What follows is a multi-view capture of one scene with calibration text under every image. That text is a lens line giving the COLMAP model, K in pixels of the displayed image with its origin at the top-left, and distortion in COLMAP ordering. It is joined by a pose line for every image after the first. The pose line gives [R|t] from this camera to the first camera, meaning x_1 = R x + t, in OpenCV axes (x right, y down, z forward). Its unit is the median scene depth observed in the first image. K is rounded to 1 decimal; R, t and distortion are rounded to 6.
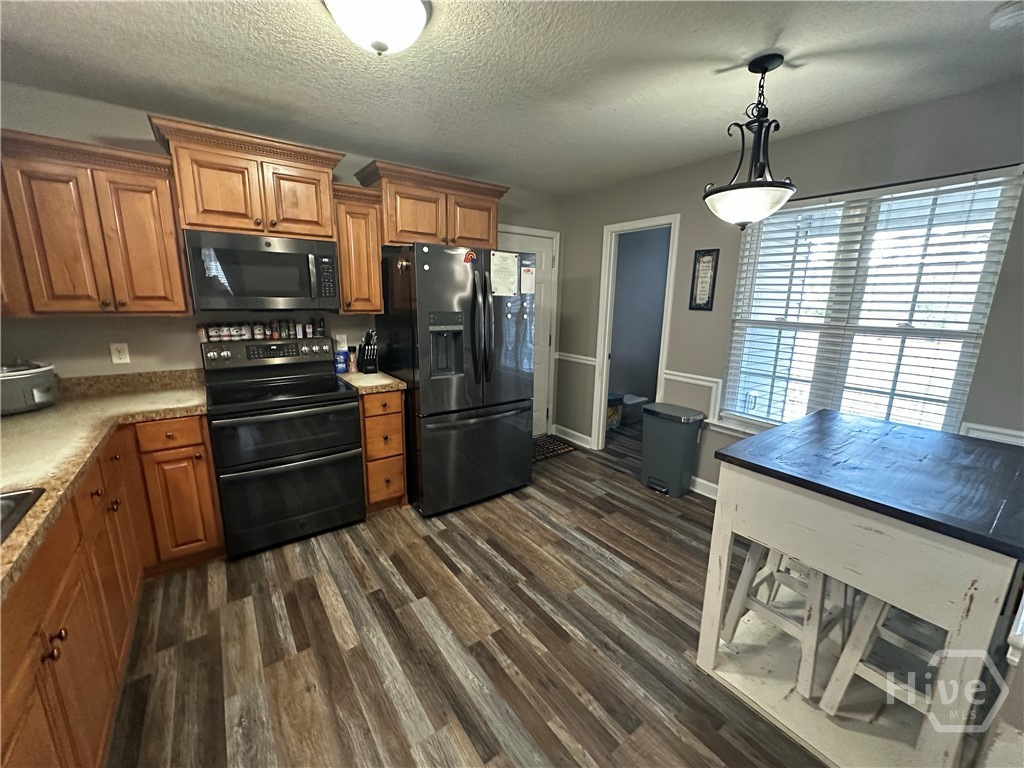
lens RADIAL K [[406.8, 0, 511.1], [0, 406.8, 383.0], [0, 0, 1]] dist [-0.003473, 0.000153]
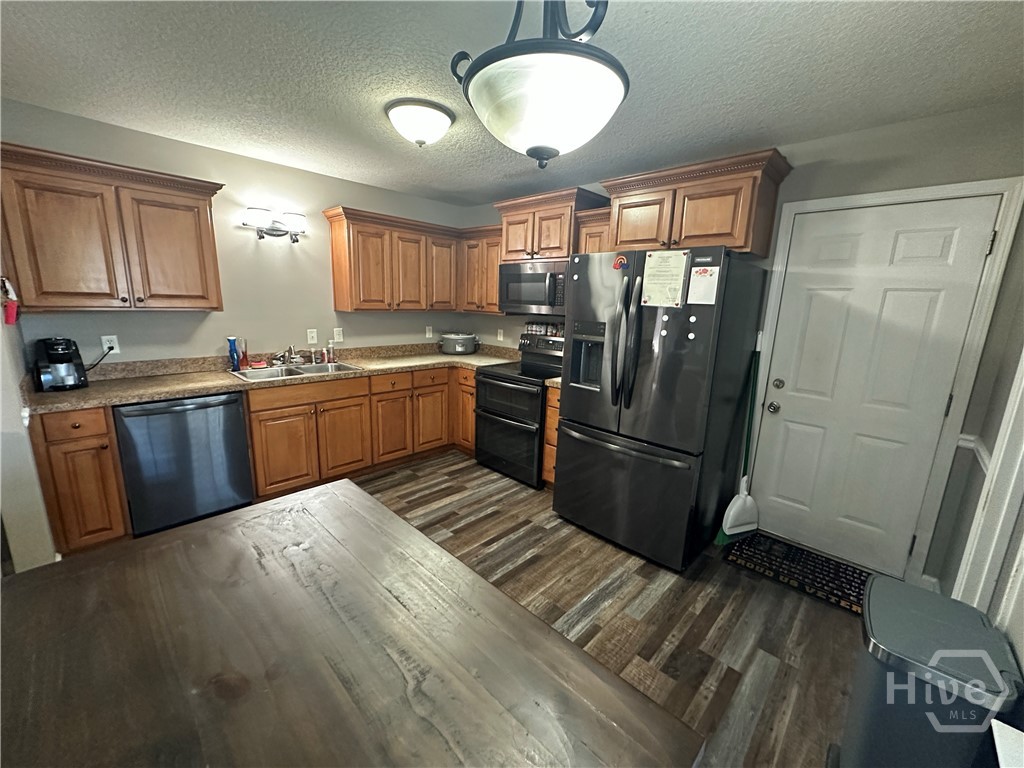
lens RADIAL K [[406.8, 0, 515.3], [0, 406.8, 382.0], [0, 0, 1]] dist [-0.003473, 0.000153]
pose [[0.182137, 0.185714, -0.965576, 0.846166], [-0.235300, 0.961702, 0.140584, -0.141047], [0.954704, 0.201595, 0.218860, 0.703062]]
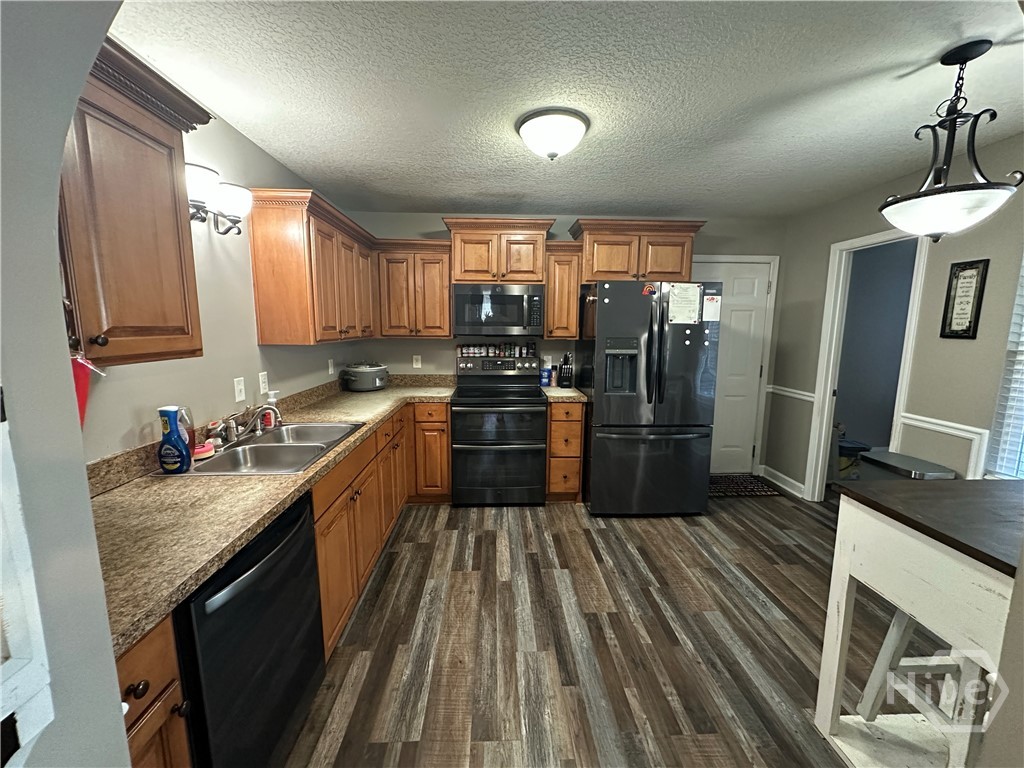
lens RADIAL K [[406.8, 0, 512.9], [0, 406.8, 382.8], [0, 0, 1]] dist [-0.003473, 0.000153]
pose [[0.831524, 0.065941, -0.551561, 0.248410], [-0.108296, 0.993121, -0.044535, 0.040873], [0.544830, 0.096764, 0.832945, -0.129426]]
